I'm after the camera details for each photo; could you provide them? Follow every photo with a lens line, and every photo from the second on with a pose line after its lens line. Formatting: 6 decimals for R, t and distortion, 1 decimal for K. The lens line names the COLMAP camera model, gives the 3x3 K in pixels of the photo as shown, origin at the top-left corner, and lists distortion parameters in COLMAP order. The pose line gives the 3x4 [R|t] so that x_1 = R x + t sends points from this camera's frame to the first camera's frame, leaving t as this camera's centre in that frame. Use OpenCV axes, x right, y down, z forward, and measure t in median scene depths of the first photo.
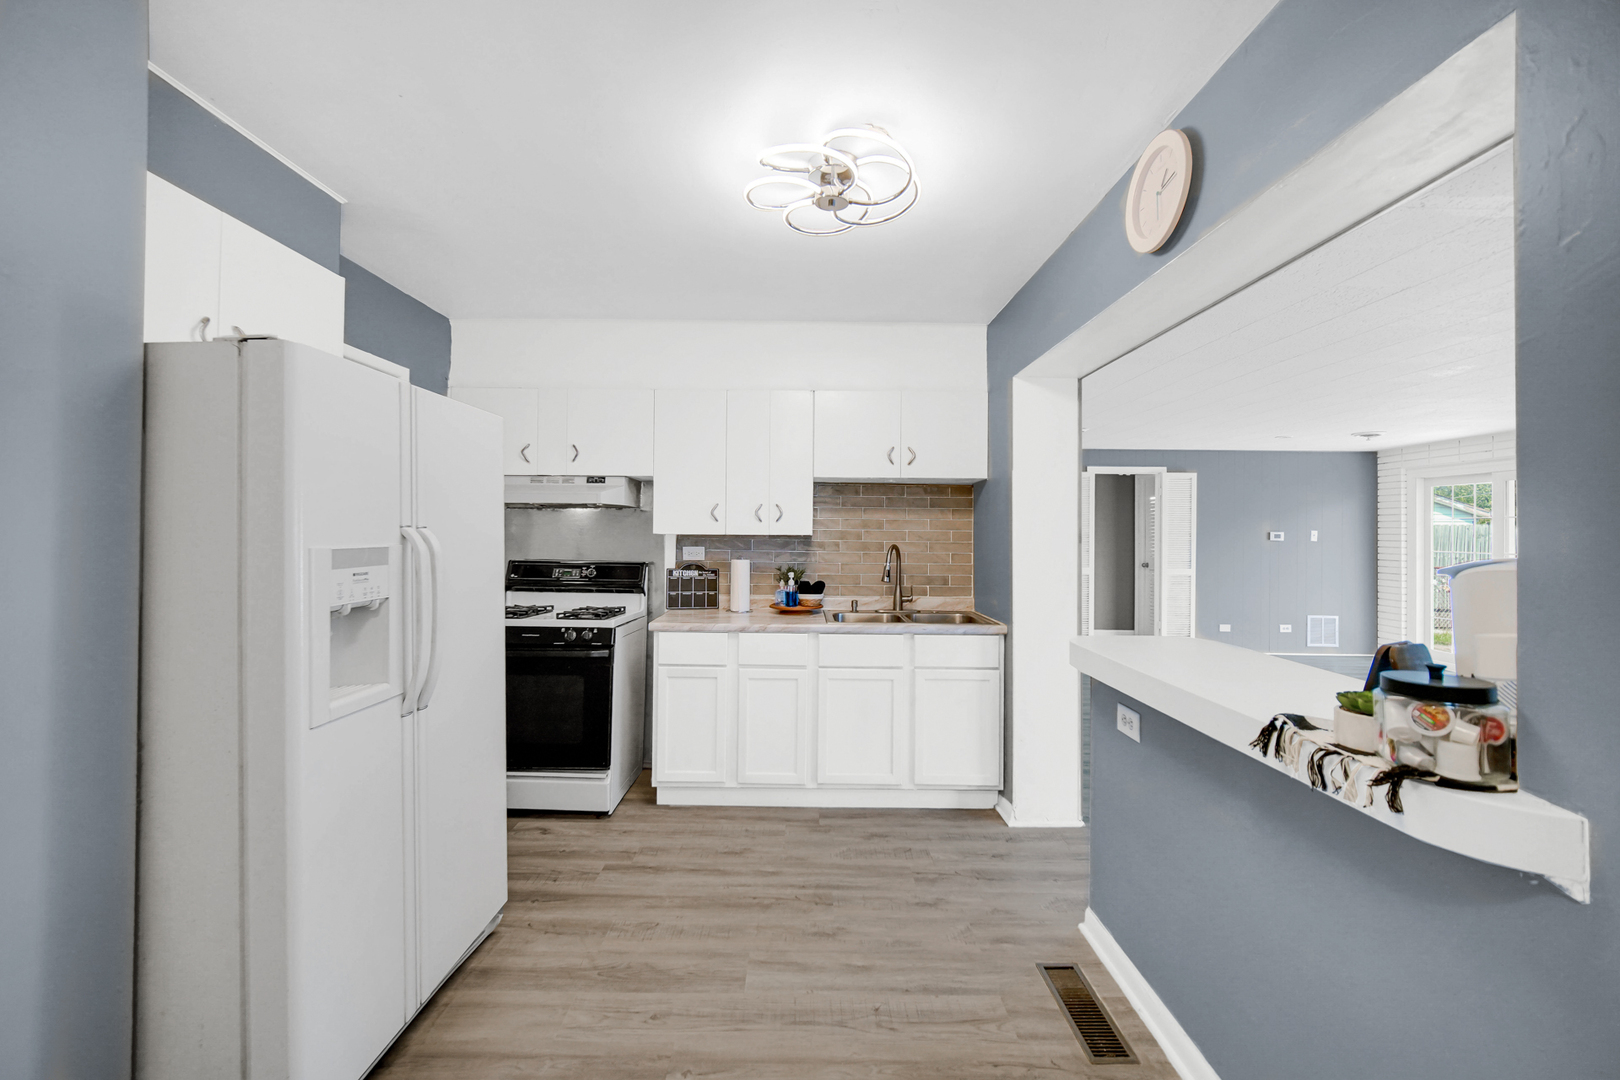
lens RADIAL K [[651.4, 0, 806.6], [0, 651.4, 521.6], [0, 0, 1]] dist [-0.002301, -0.000360]
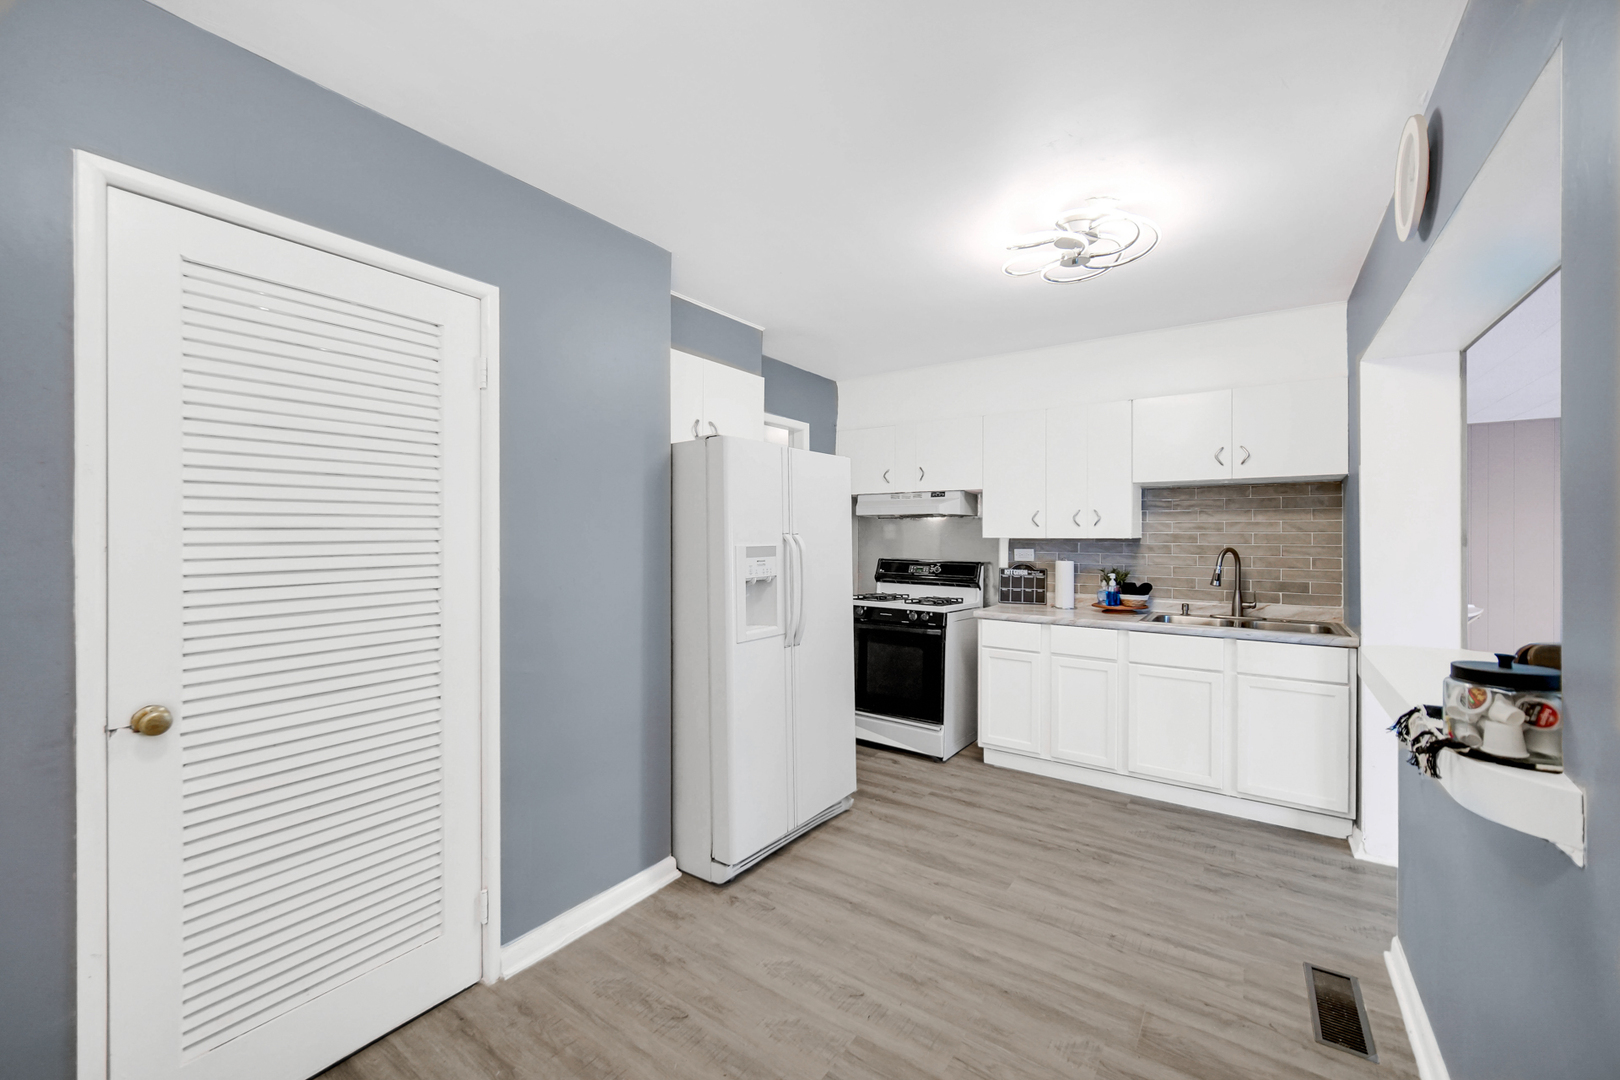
lens RADIAL K [[651.4, 0, 806.6], [0, 651.4, 521.6], [0, 0, 1]] dist [-0.002301, -0.000360]
pose [[0.817323, -0.018773, -0.575874, 0.214320], [0.014485, 0.999823, -0.012035, -0.001252], [0.575998, 0.001495, 0.817450, -0.182380]]
